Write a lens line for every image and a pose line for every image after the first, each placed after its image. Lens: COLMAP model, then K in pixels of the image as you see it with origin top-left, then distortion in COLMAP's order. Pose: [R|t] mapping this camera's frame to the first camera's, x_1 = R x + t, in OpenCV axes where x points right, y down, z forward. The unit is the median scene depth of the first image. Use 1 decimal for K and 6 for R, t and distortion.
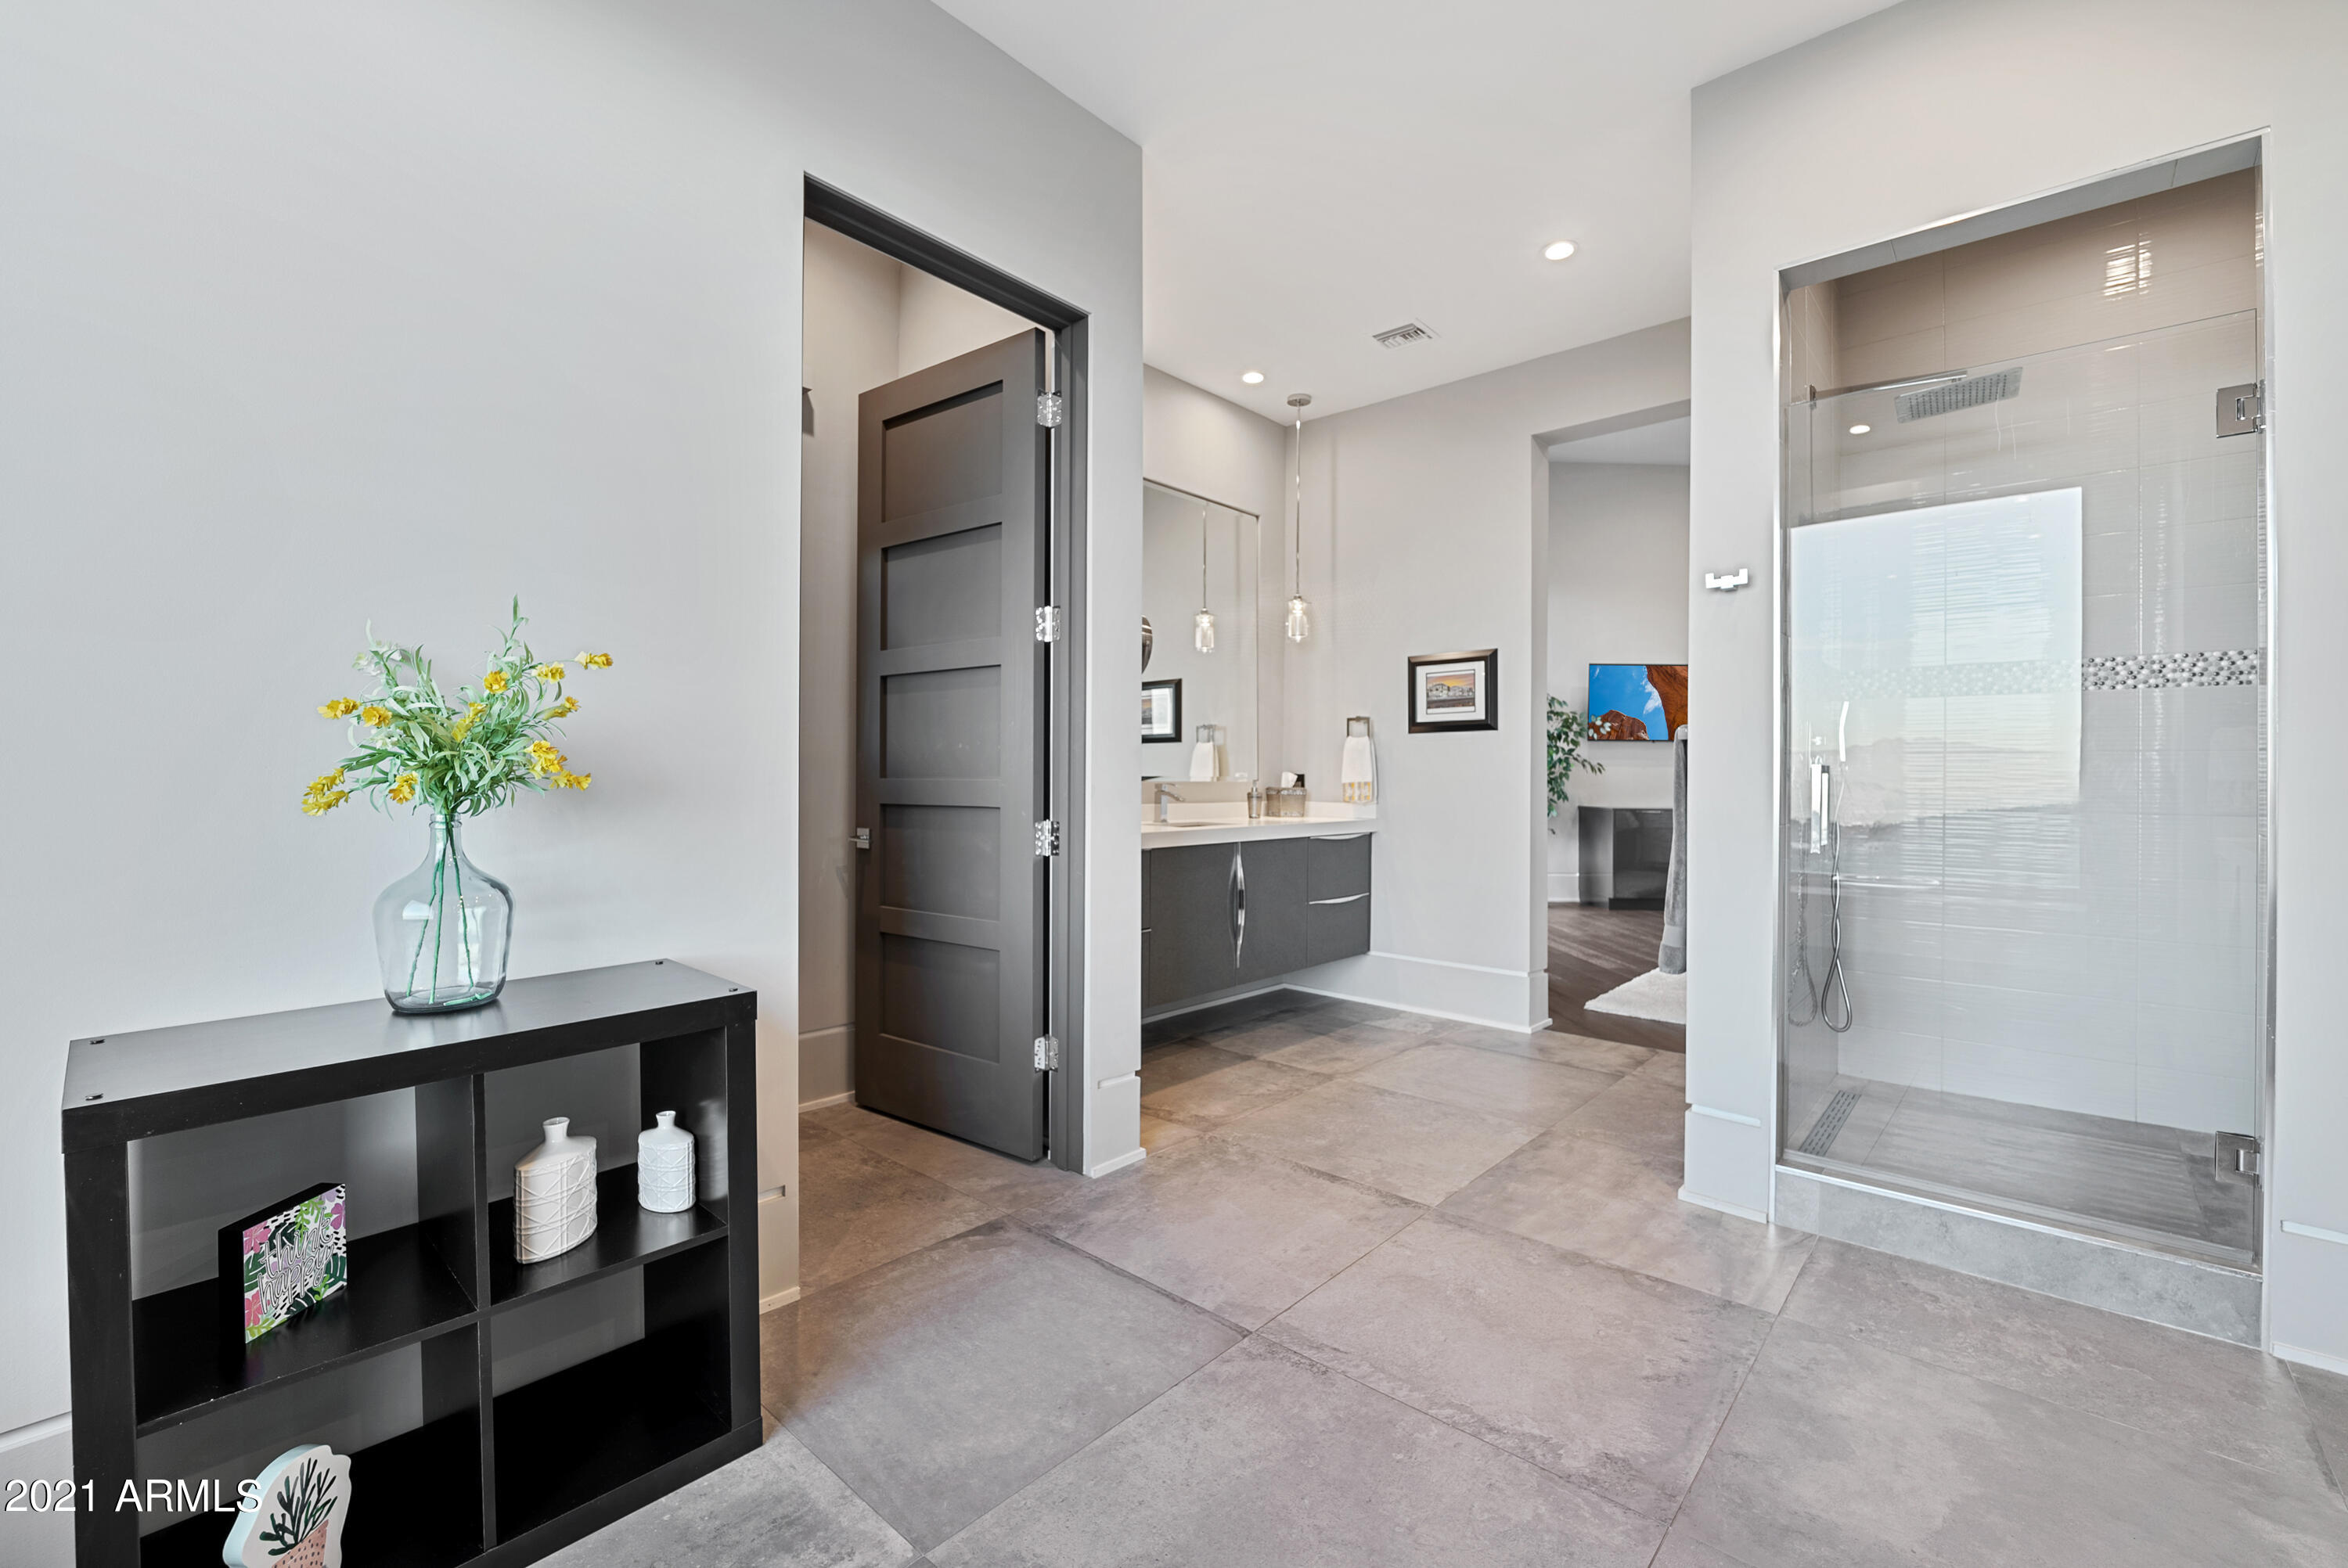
lens RADIAL K [[958.6, 0, 1170.7], [0, 958.6, 775.8], [0, 0, 1]] dist [-0.002782, -0.000554]
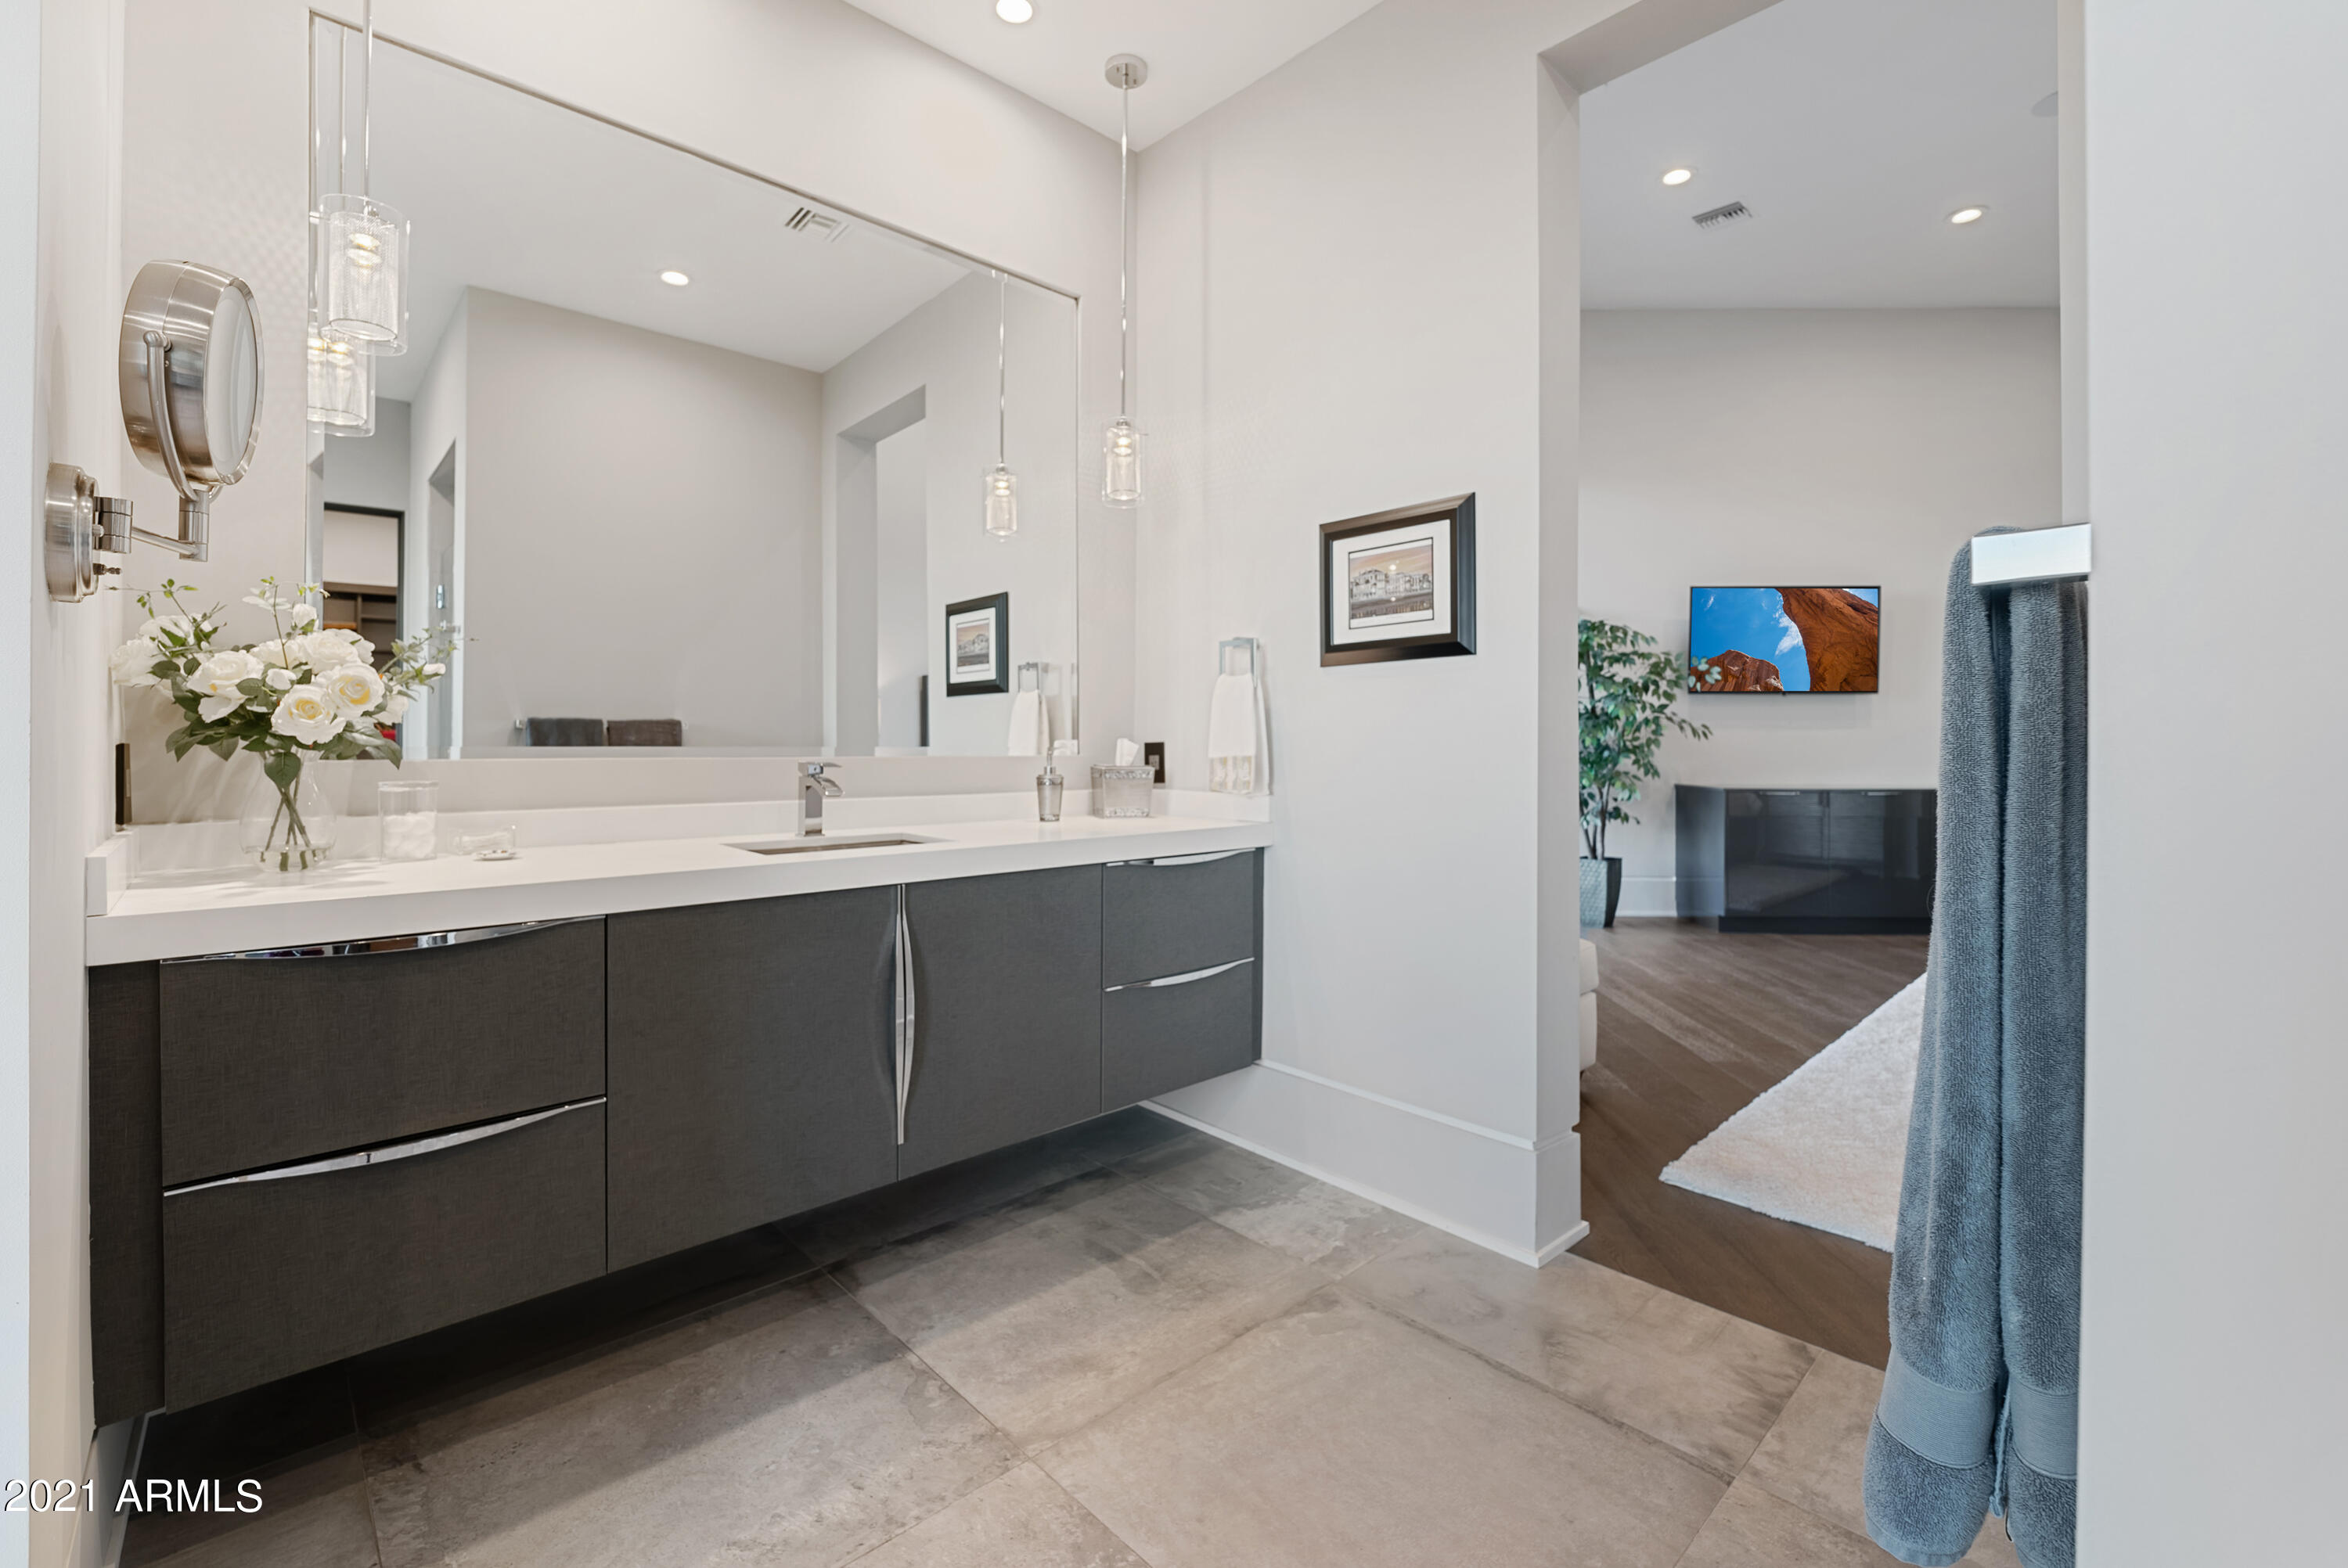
lens RADIAL K [[996.1, 0, 1167.5], [0, 996.1, 748.8], [0, 0, 1]] dist [-0.002186, -0.000318]
pose [[0.996557, -0.003999, -0.082816, 0.204124], [0.004396, 0.999980, 0.004611, -0.000485], [0.082796, -0.004959, 0.996554, 0.423202]]
